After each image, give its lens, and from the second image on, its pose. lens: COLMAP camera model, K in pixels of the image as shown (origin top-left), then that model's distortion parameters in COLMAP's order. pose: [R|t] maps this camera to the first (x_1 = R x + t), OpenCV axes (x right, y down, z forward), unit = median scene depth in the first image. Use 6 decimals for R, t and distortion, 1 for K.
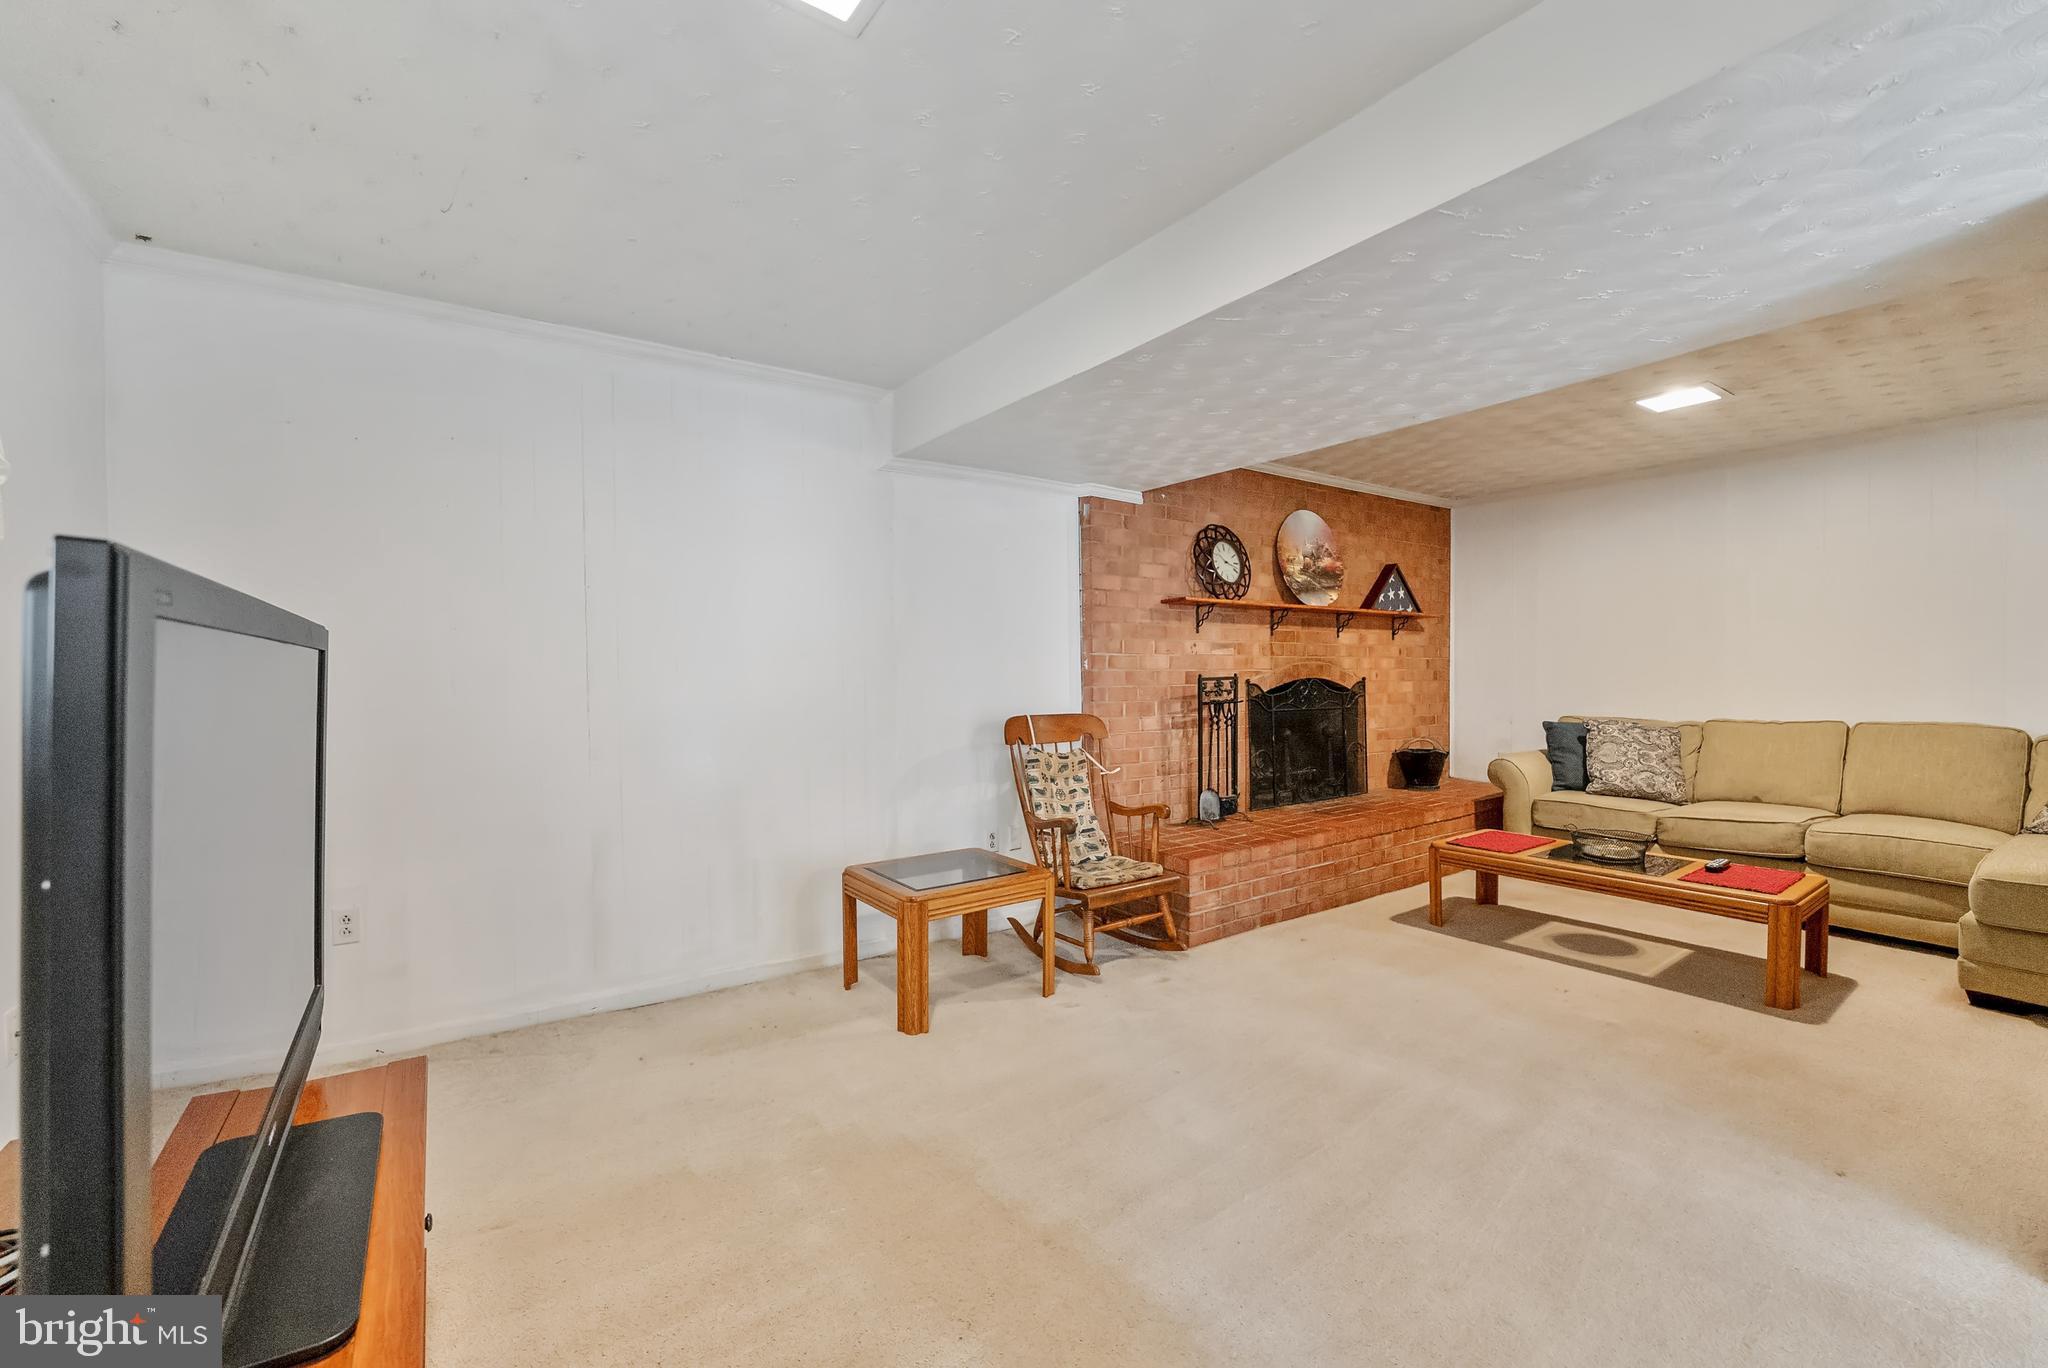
lens RADIAL K [[853.4, 0, 1025.0], [0, 853.4, 674.0], [0, 0, 1]] dist [-0.017584, 0.002244]
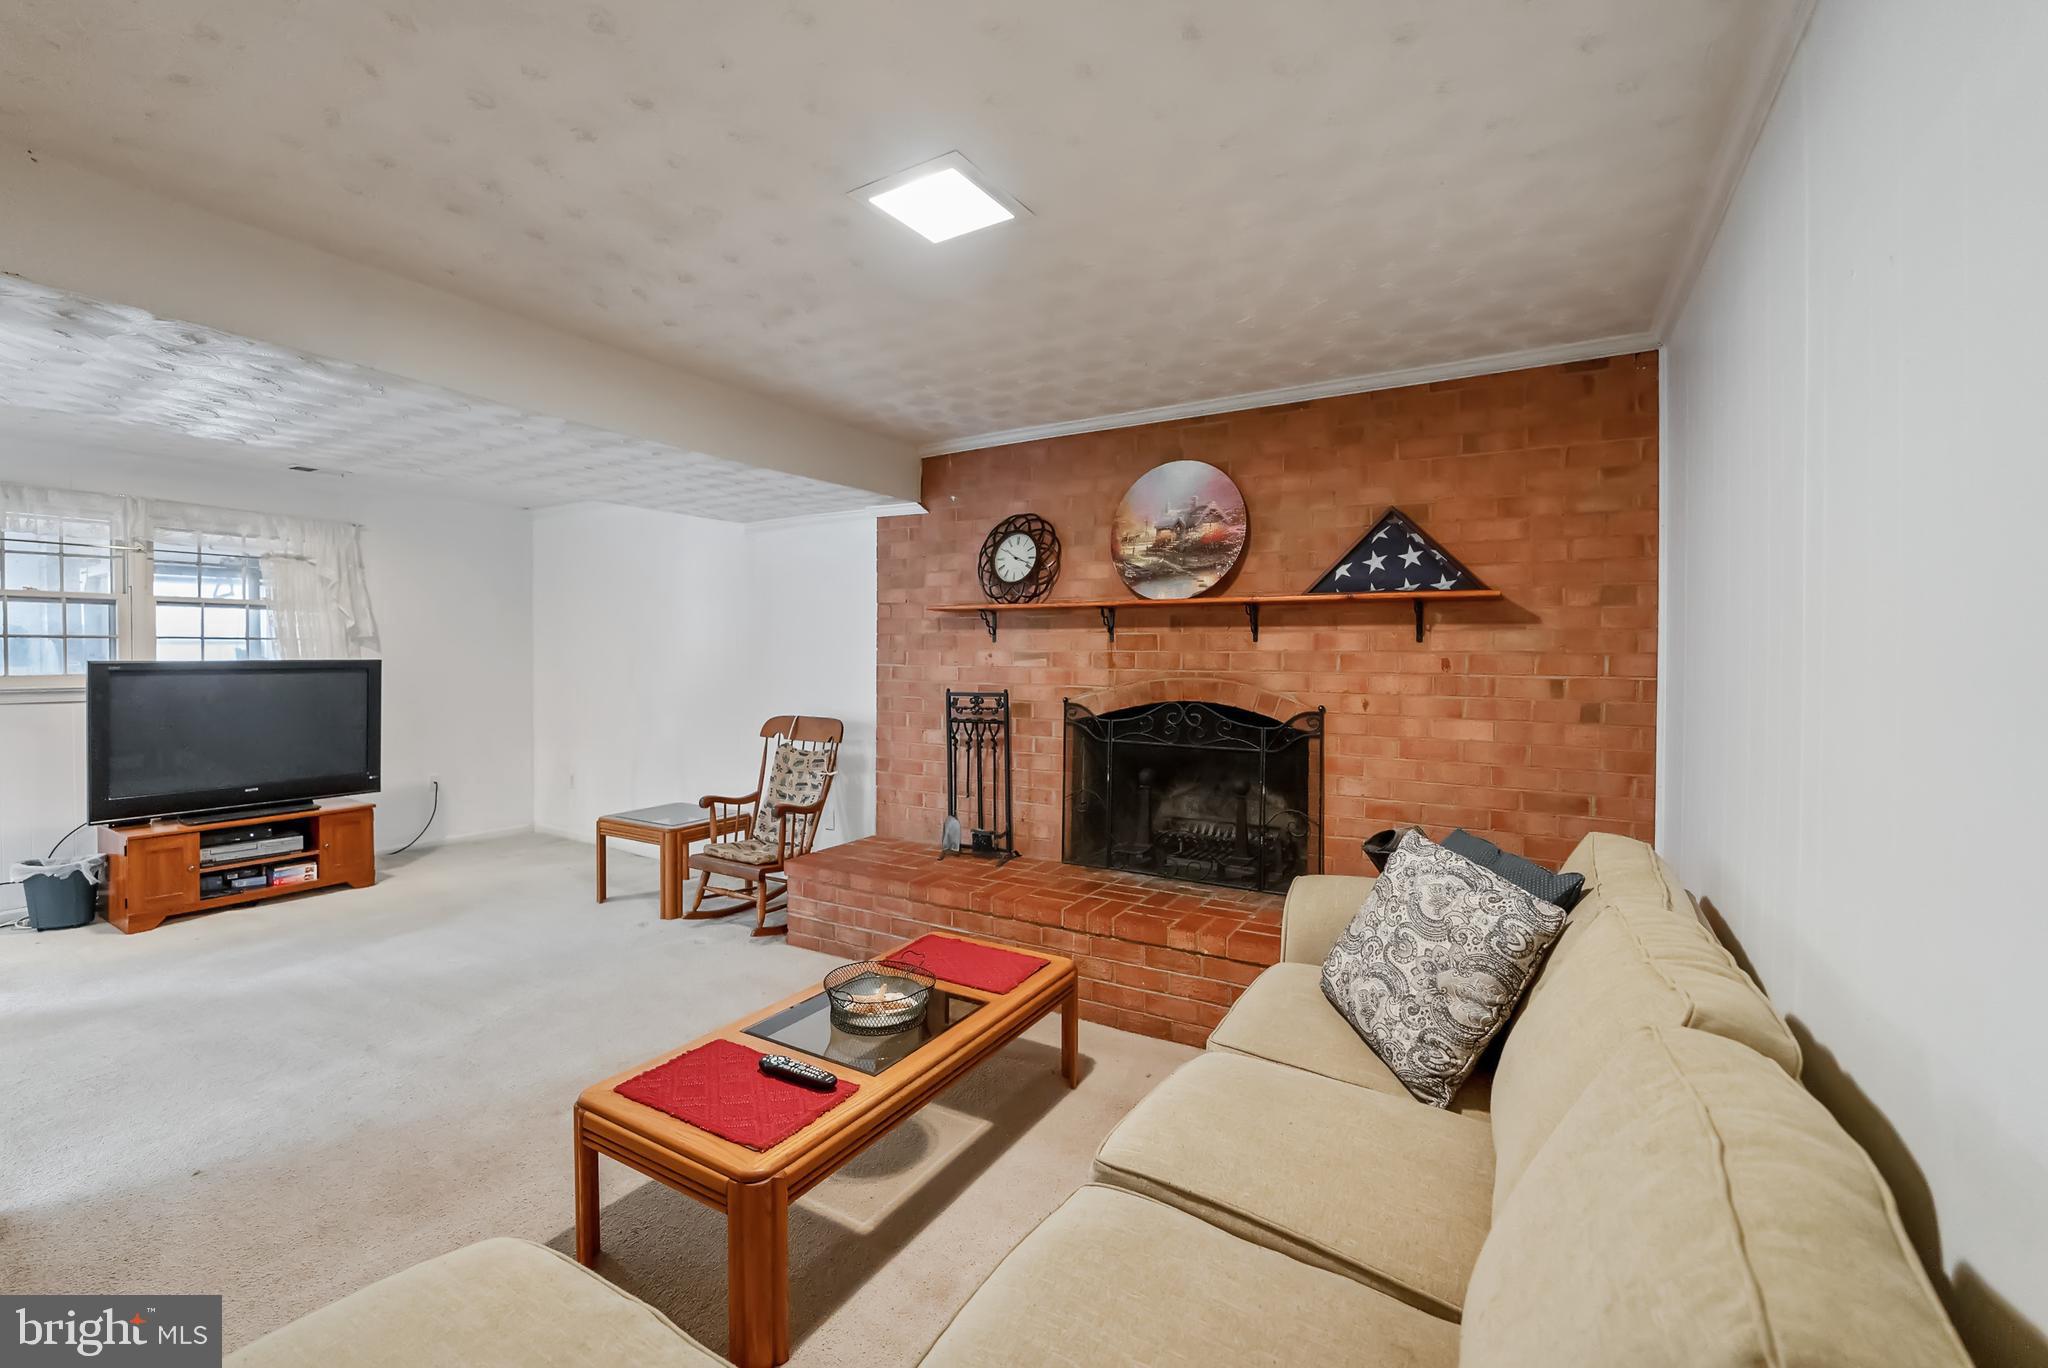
lens RADIAL K [[853.4, 0, 1025.2], [0, 853.4, 661.6], [0, 0, 1]] dist [-0.017584, 0.002244]
pose [[0.399721, 0.016261, -0.916493, 0.957270], [-0.010363, 0.999859, 0.013220, -0.037038], [0.916578, 0.004213, 0.399833, 0.629145]]
